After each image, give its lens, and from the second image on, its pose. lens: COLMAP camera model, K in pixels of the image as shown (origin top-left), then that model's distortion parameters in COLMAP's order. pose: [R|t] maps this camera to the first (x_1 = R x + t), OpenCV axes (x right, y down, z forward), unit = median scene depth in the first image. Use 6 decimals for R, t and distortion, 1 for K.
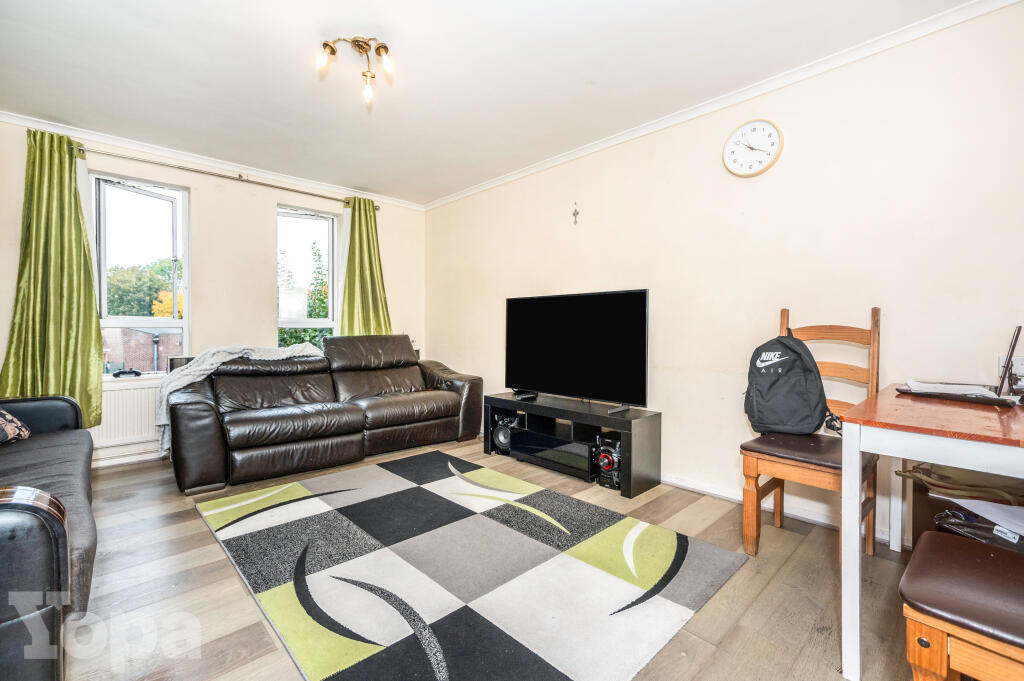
lens RADIAL K [[439.4, 0, 509.0], [0, 439.4, 334.5], [0, 0, 1]] dist [-0.018633, 0.013280]
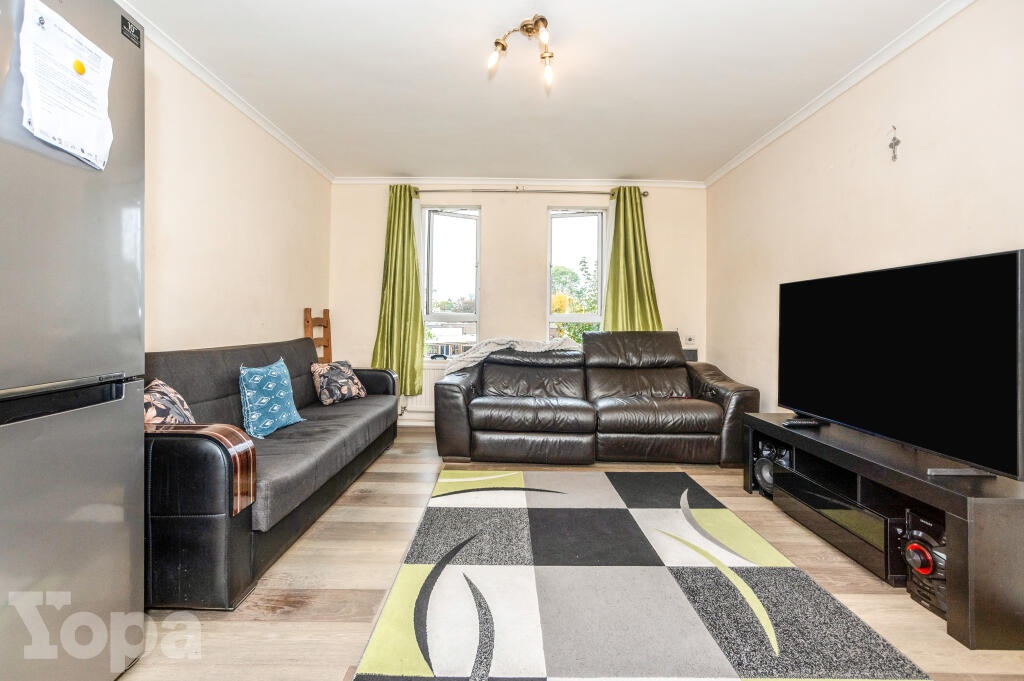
lens RADIAL K [[450.9, 0, 516.6], [0, 450.9, 314.2], [0, 0, 1]] dist [-0.022094, 0.014245]
pose [[0.735547, -0.006136, -0.677446, 0.203717], [-0.019871, 0.999333, -0.030627, -0.000037], [0.677182, 0.035989, 0.734935, 0.180373]]
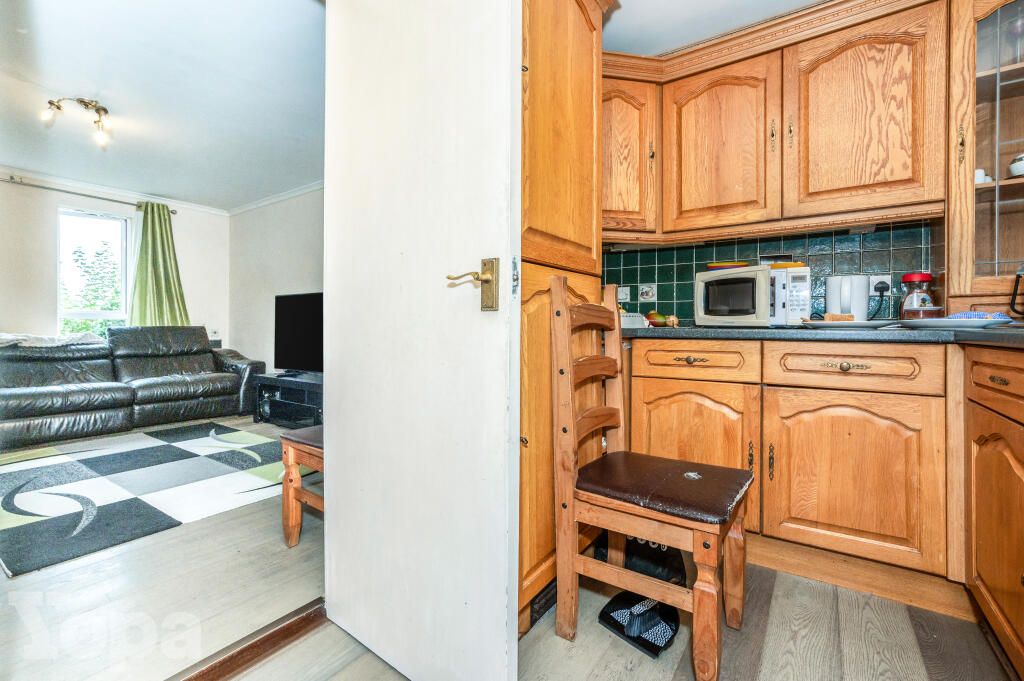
lens RADIAL K [[445.3, 0, 508.8], [0, 445.3, 328.7], [0, 0, 1]] dist [-0.023980, 0.013874]
pose [[0.977418, 0.001442, 0.211309, 0.422959], [0.000374, 0.999963, -0.008550, 0.024646], [-0.211314, 0.008436, 0.977382, -0.389122]]
